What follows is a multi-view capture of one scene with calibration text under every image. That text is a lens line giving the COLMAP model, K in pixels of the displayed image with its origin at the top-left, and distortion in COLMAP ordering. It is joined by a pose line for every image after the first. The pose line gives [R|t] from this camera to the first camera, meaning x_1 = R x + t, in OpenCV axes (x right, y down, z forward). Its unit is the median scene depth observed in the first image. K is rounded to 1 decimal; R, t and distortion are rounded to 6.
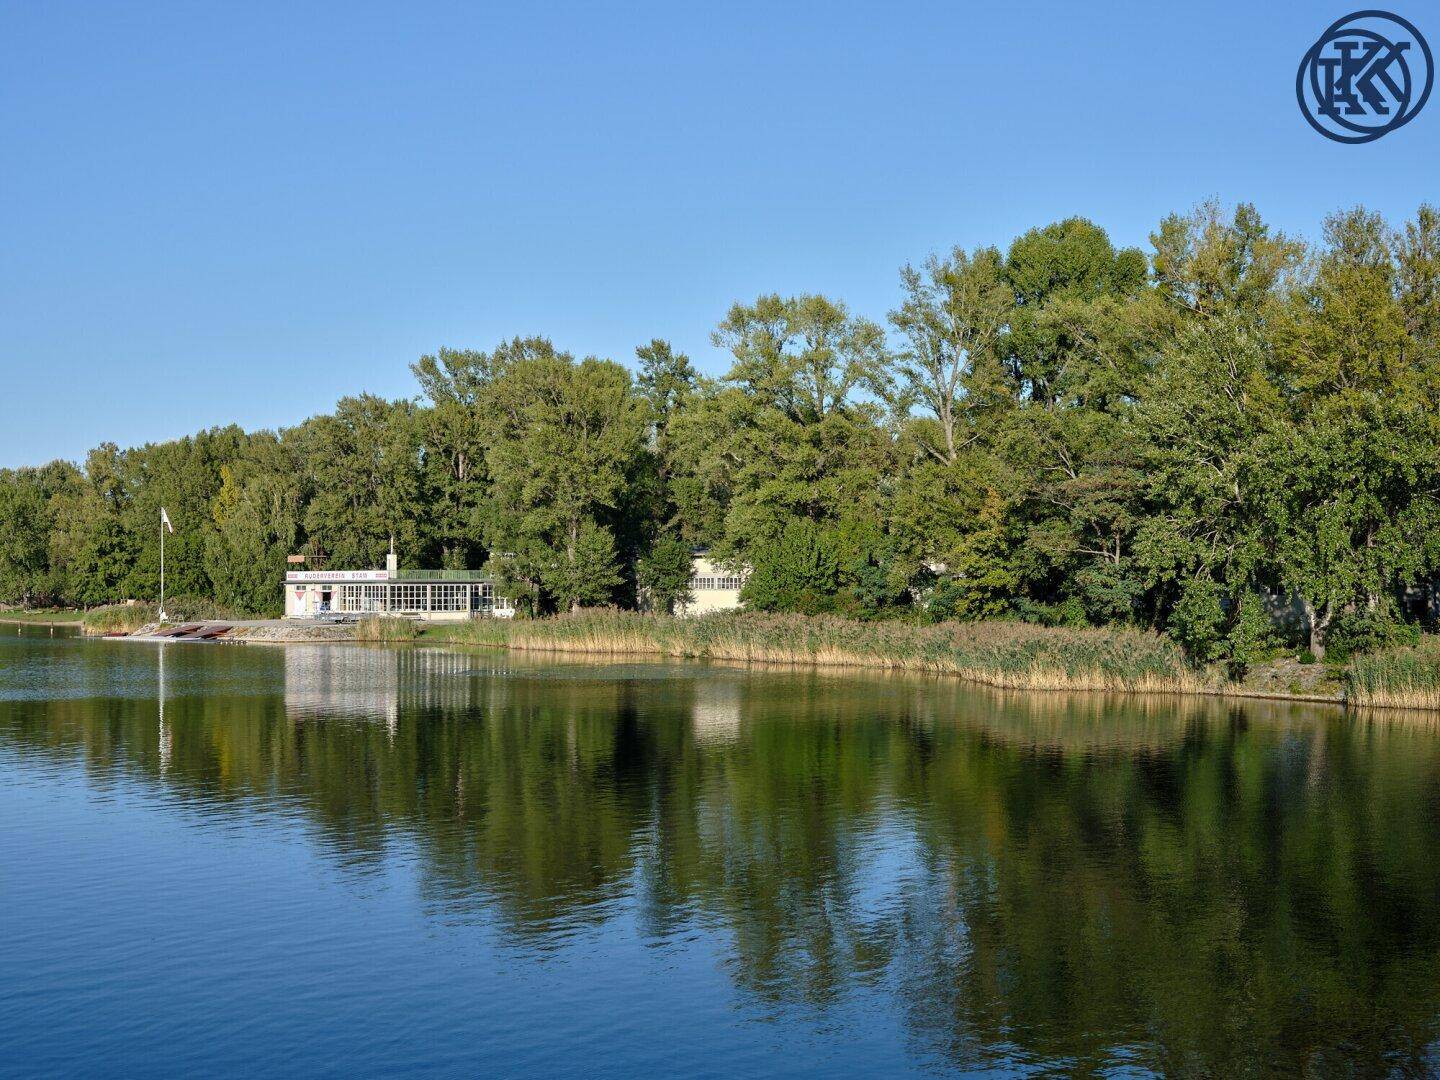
lens RADIAL K [[1993.4, 0, 721.8], [0, 1993.4, 548.5], [0, 0, 1]] dist [0.008729, 0.000000]
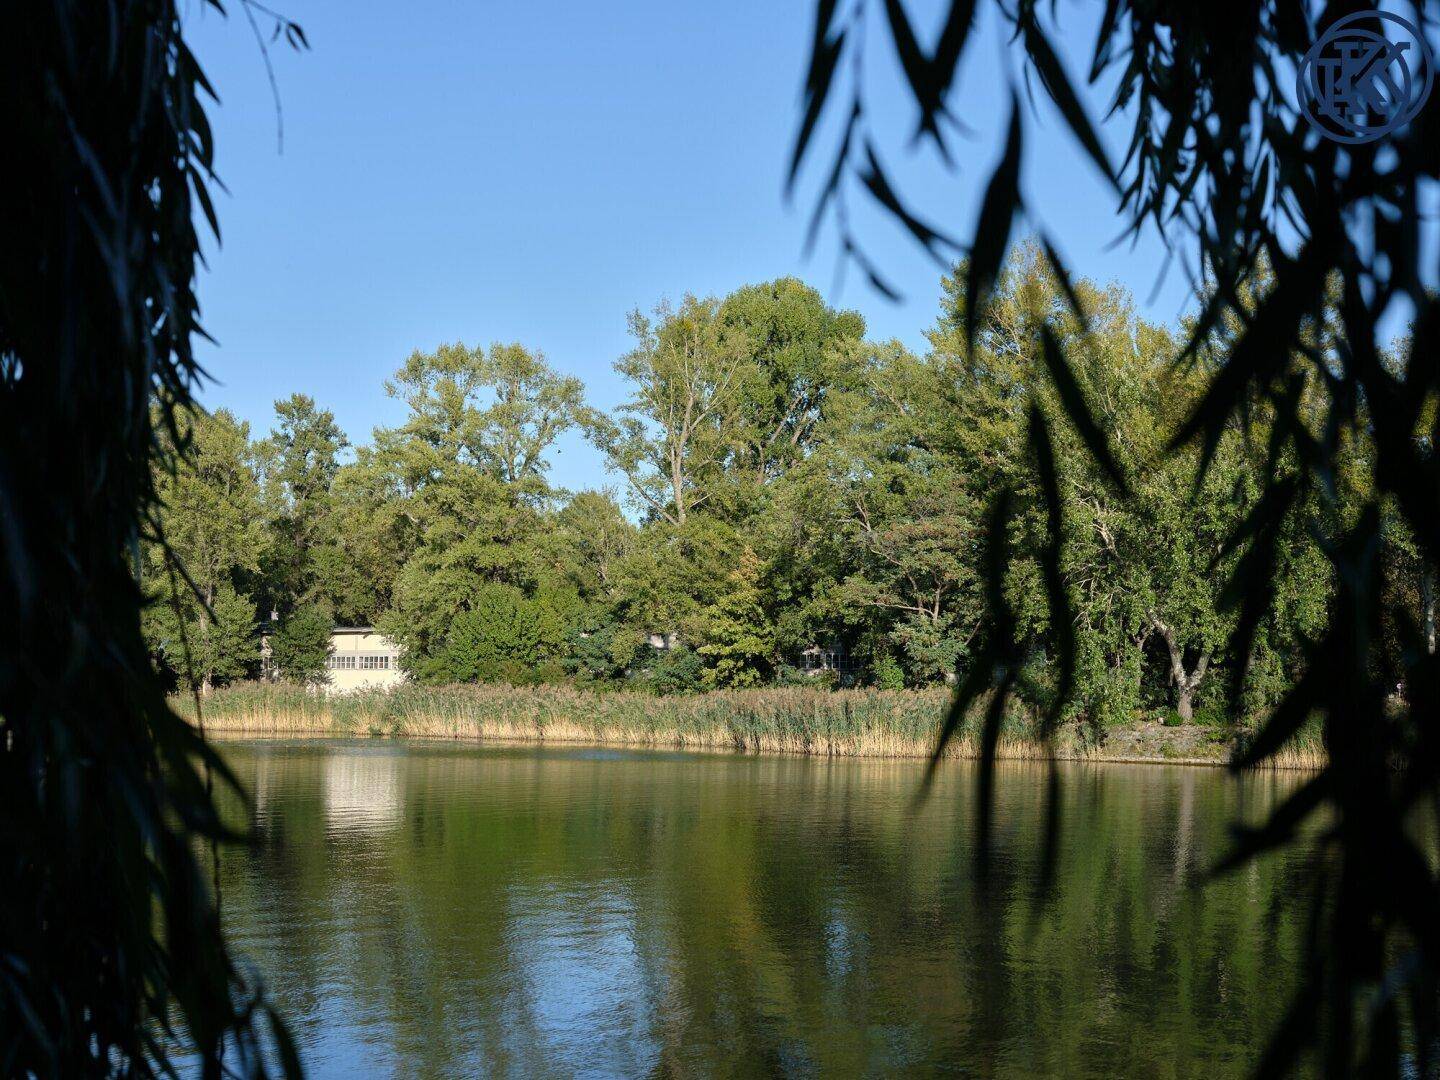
lens RADIAL K [[1993.4, 0, 717.2], [0, 1993.4, 531.1], [0, 0, 1]] dist [0.008729, 0.000000]
pose [[0.968996, 0.033724, 0.244764, -0.085274], [-0.017483, 0.997517, -0.068226, 0.020910], [-0.246457, 0.061832, 0.967179, 0.093276]]
